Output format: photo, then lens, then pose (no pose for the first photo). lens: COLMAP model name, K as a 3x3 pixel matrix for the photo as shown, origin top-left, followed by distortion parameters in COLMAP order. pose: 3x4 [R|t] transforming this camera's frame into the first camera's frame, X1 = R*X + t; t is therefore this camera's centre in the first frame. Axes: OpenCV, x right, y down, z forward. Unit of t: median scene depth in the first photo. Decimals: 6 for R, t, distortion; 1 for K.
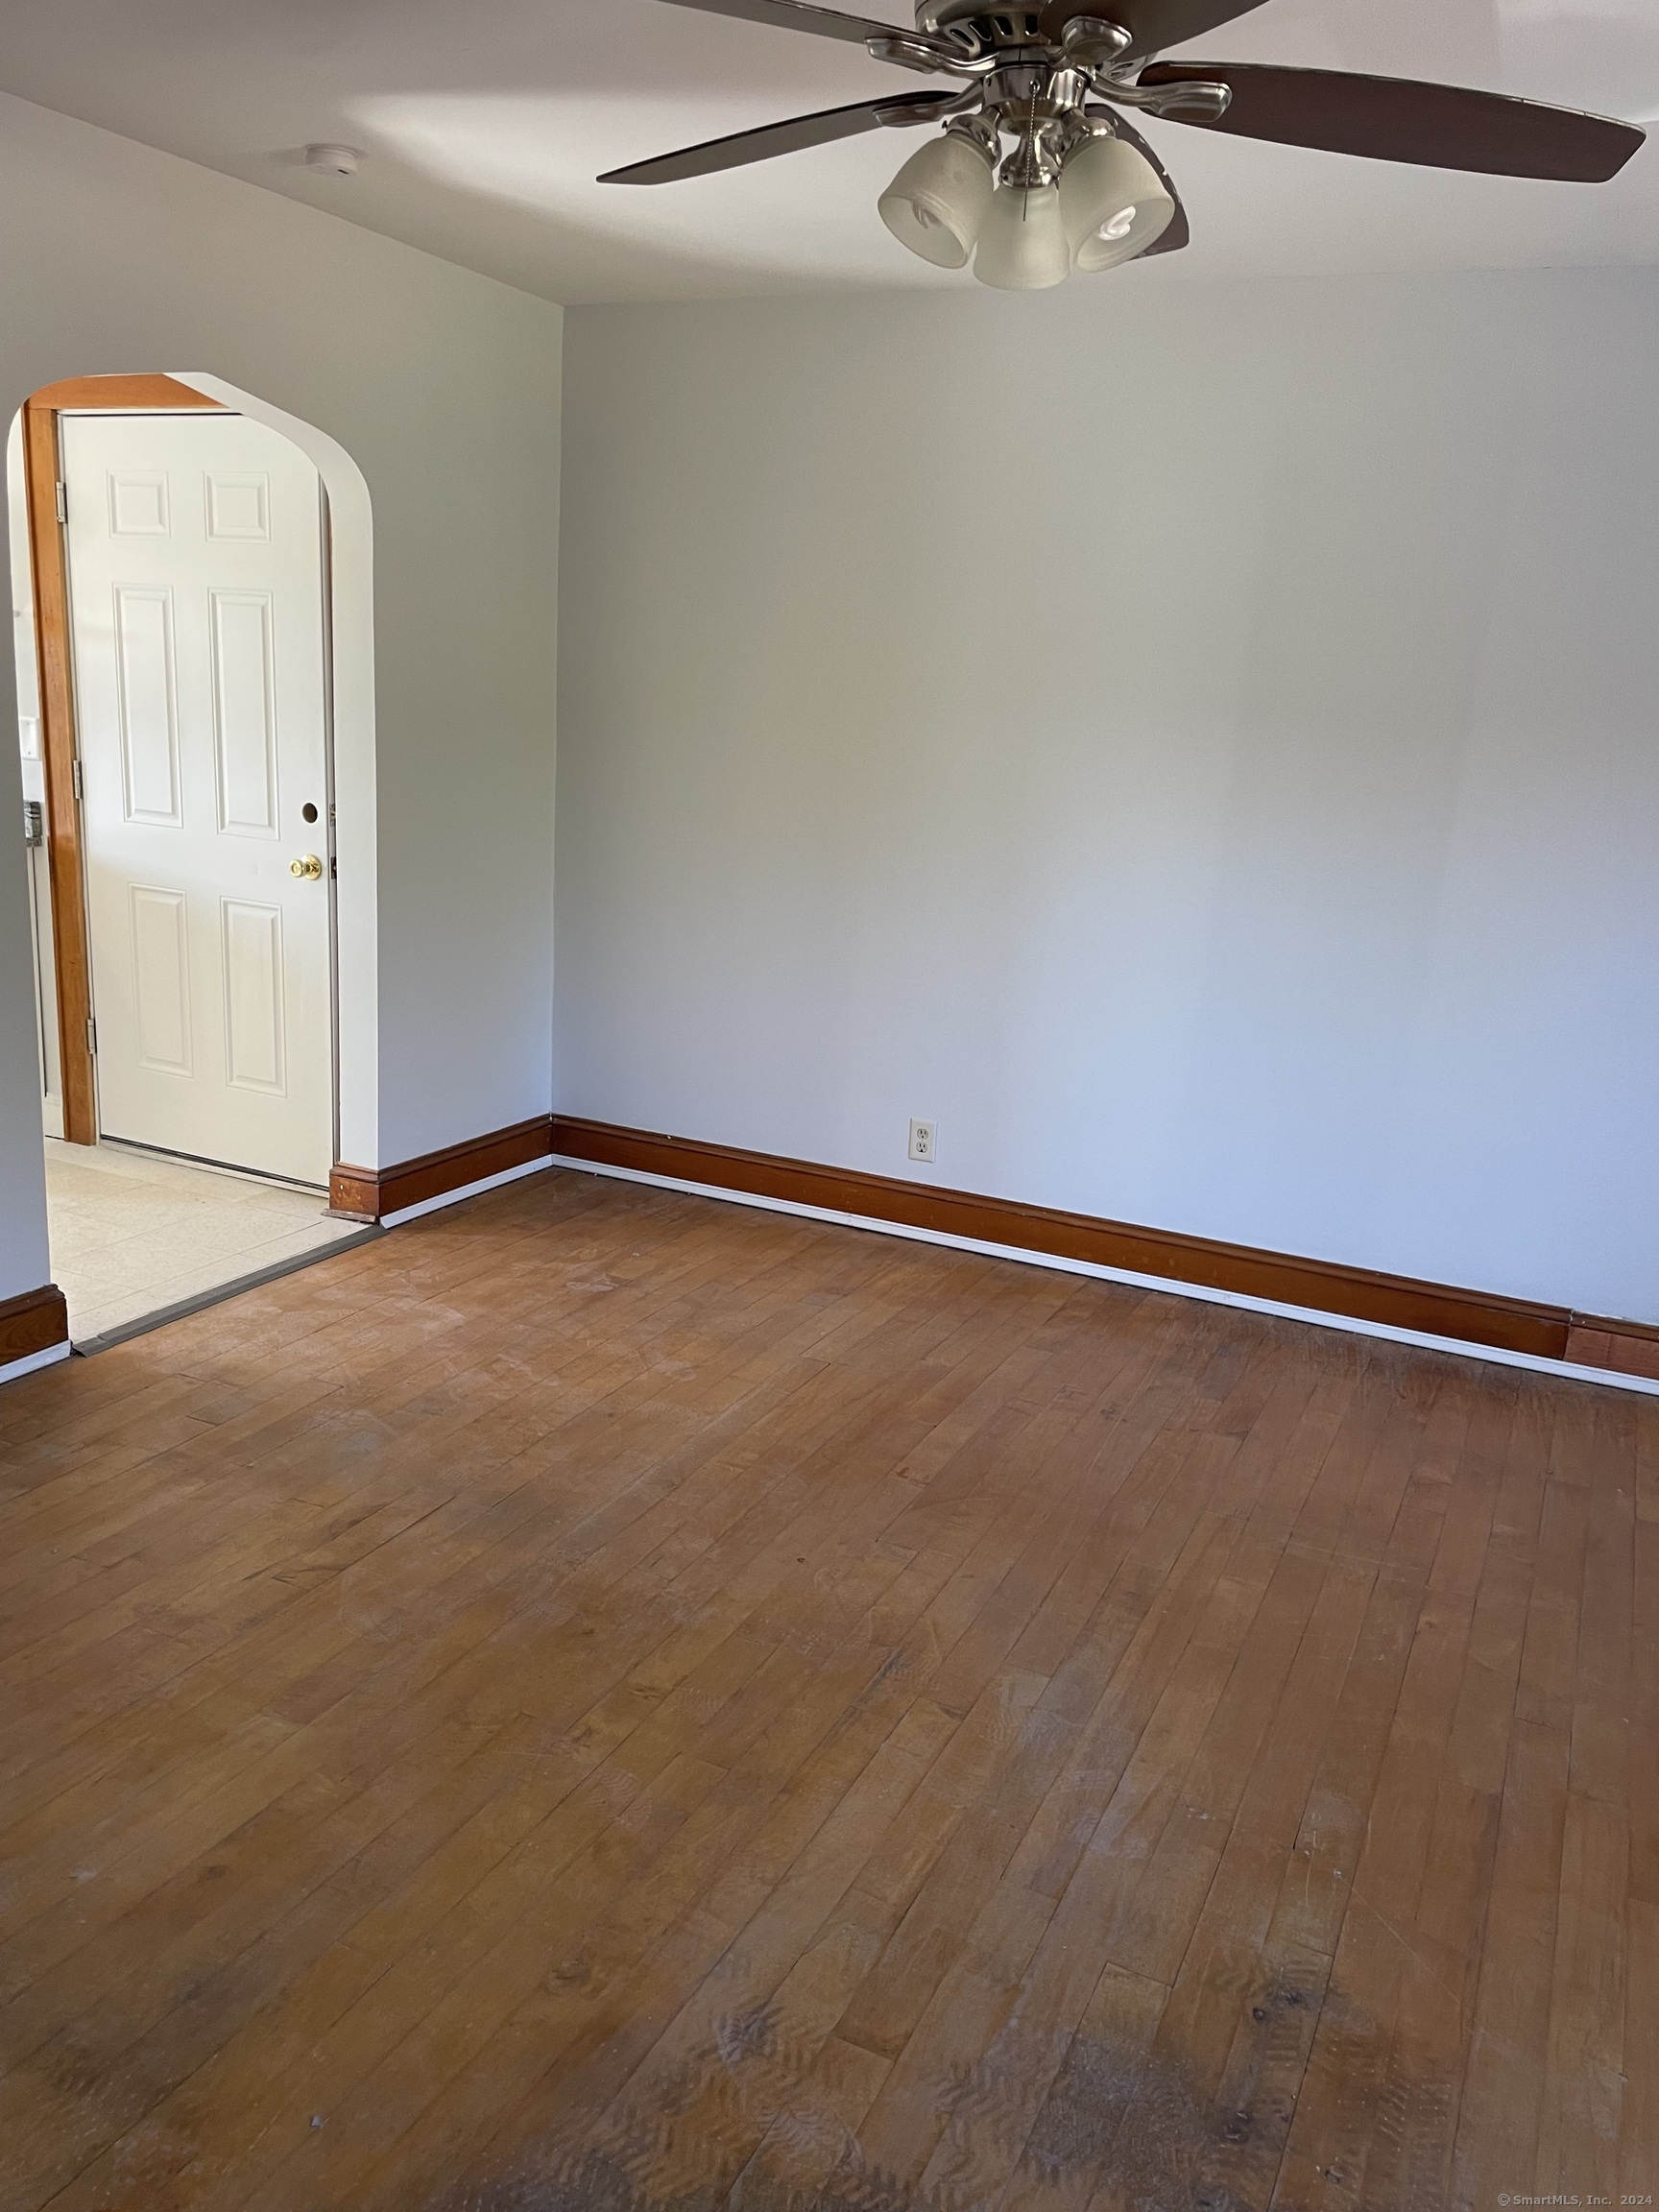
lens RADIAL K [[1685.5, 0, 830.3], [0, 1685.5, 1104.5], [0, 0, 1]] dist [0.102057, -0.132680]
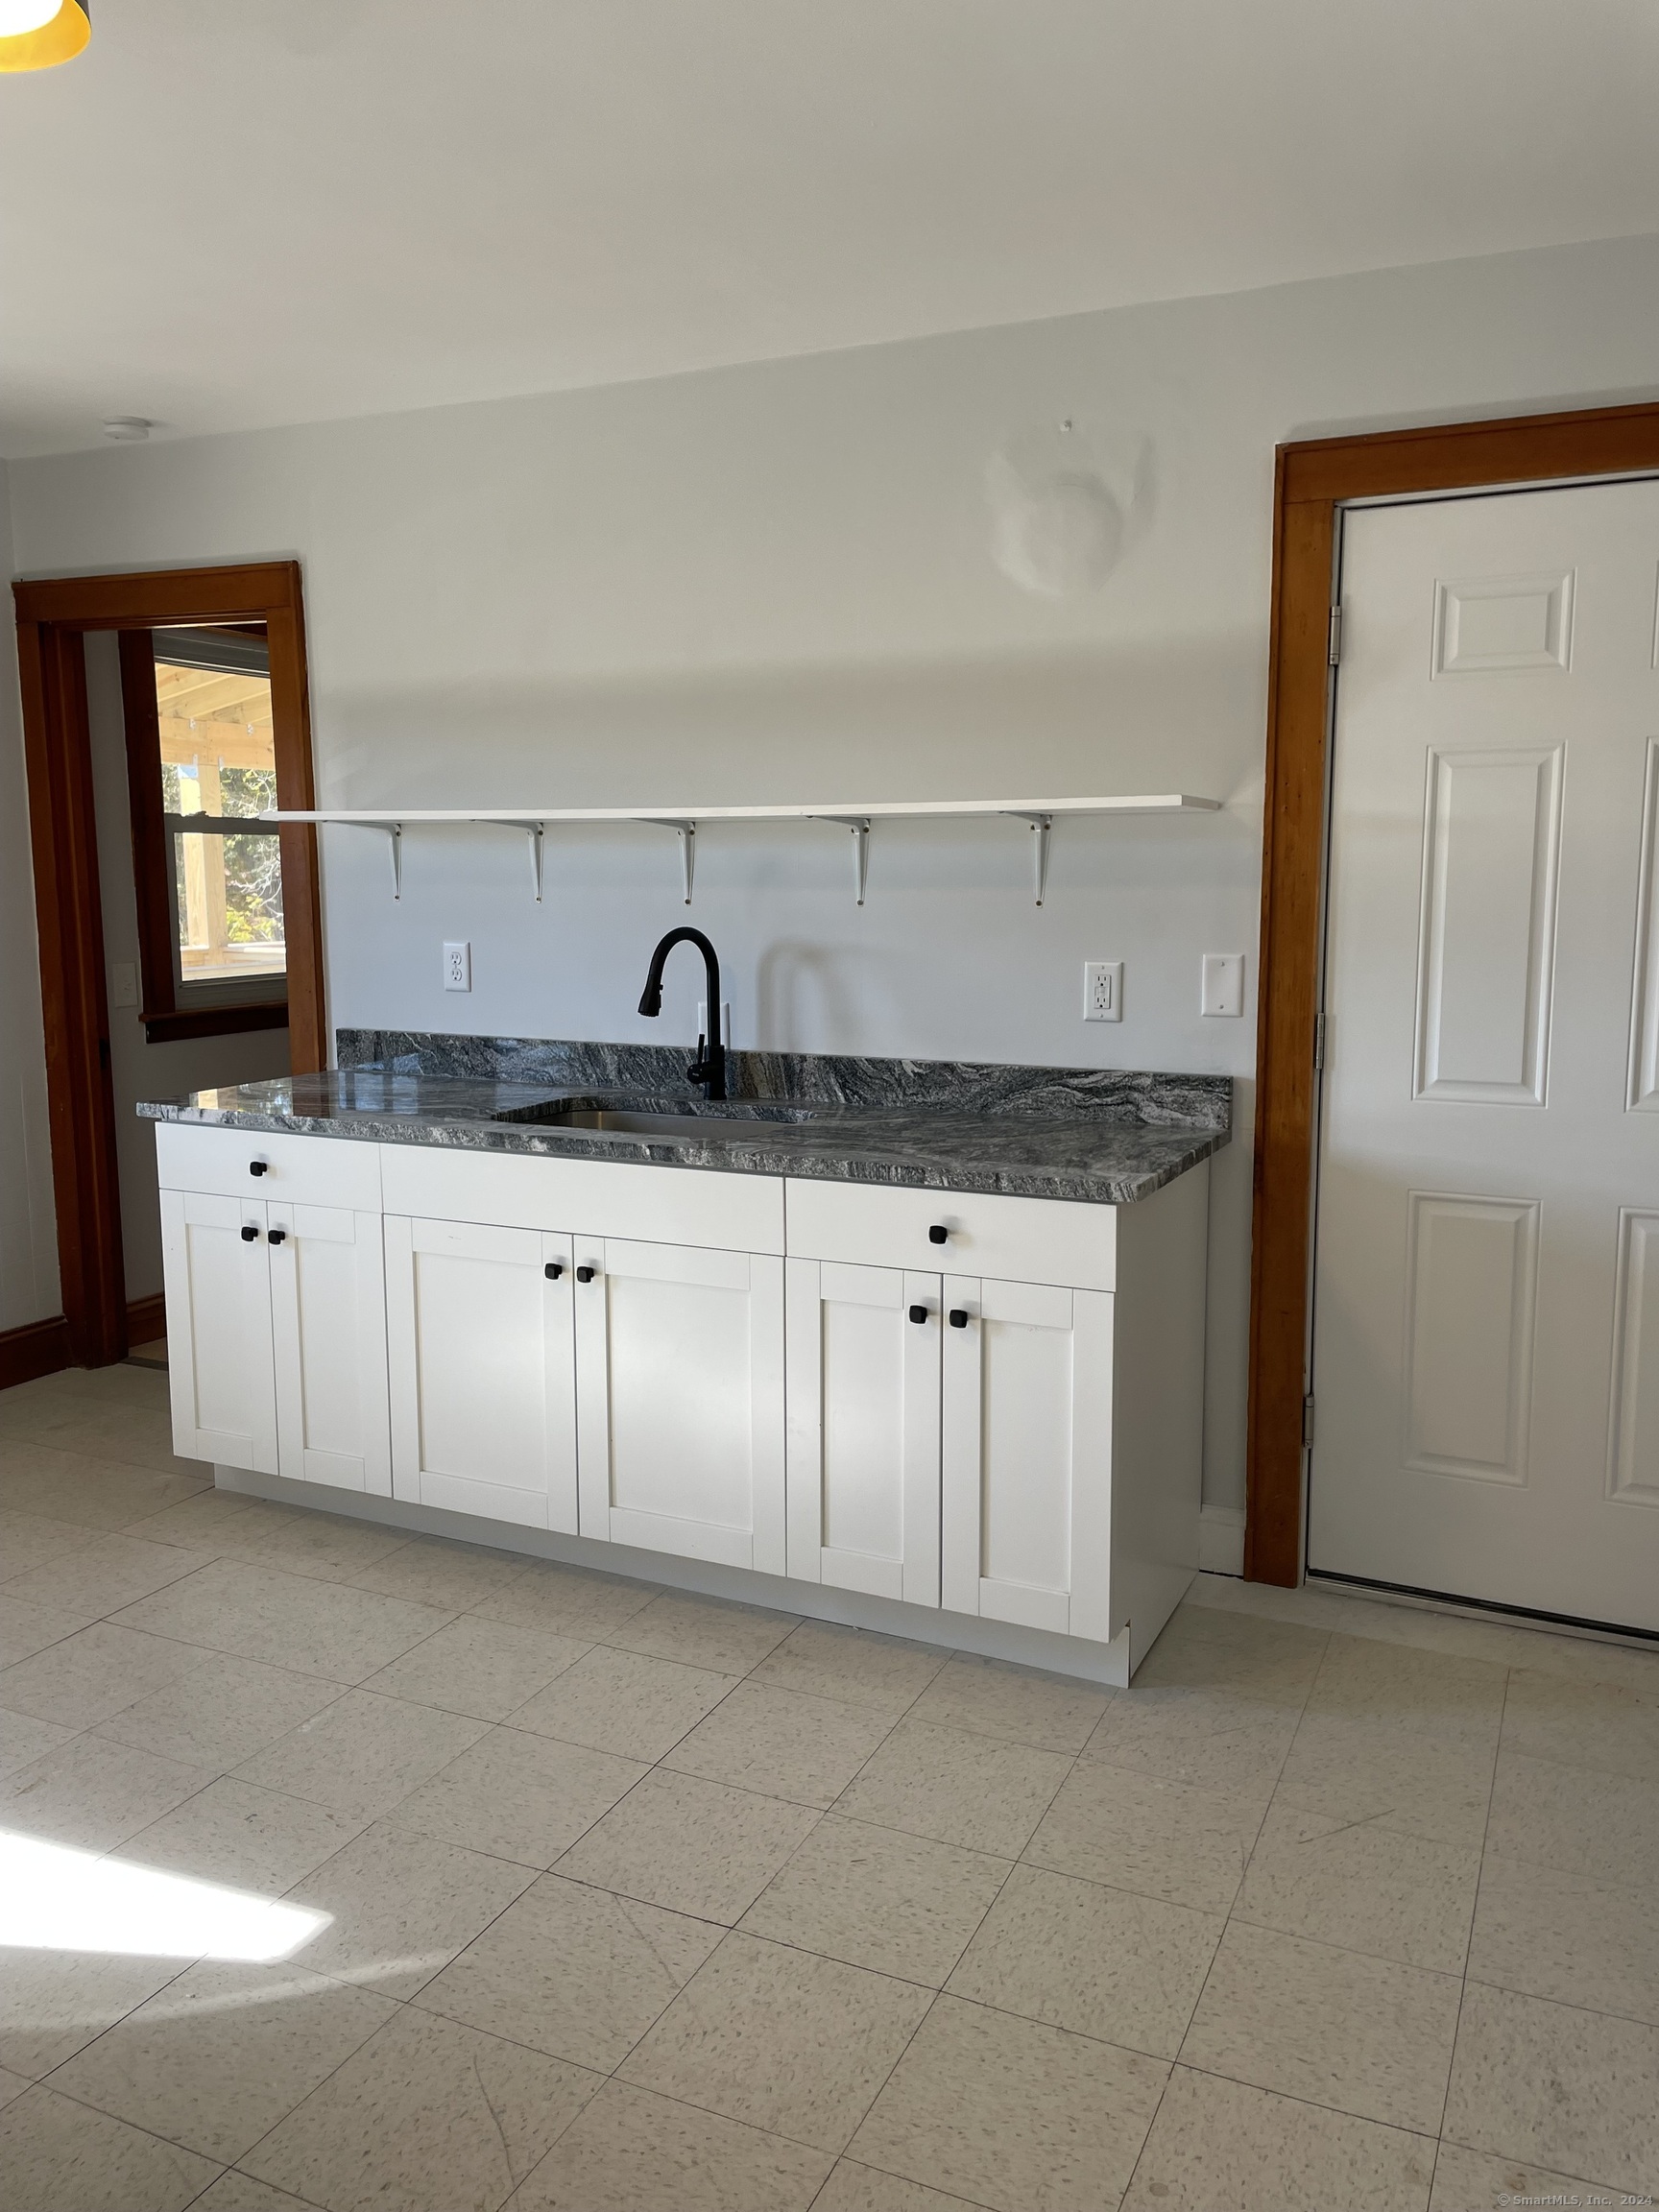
lens RADIAL K [[1729.6, 0, 810.8], [0, 1729.6, 1096.7], [0, 0, 1]] dist [0.102485, -0.147010]
pose [[0.997948, -0.063382, -0.009046, -0.623096], [0.062185, 0.993178, -0.098642, -0.112212], [0.015236, 0.097877, 0.995082, 0.321281]]
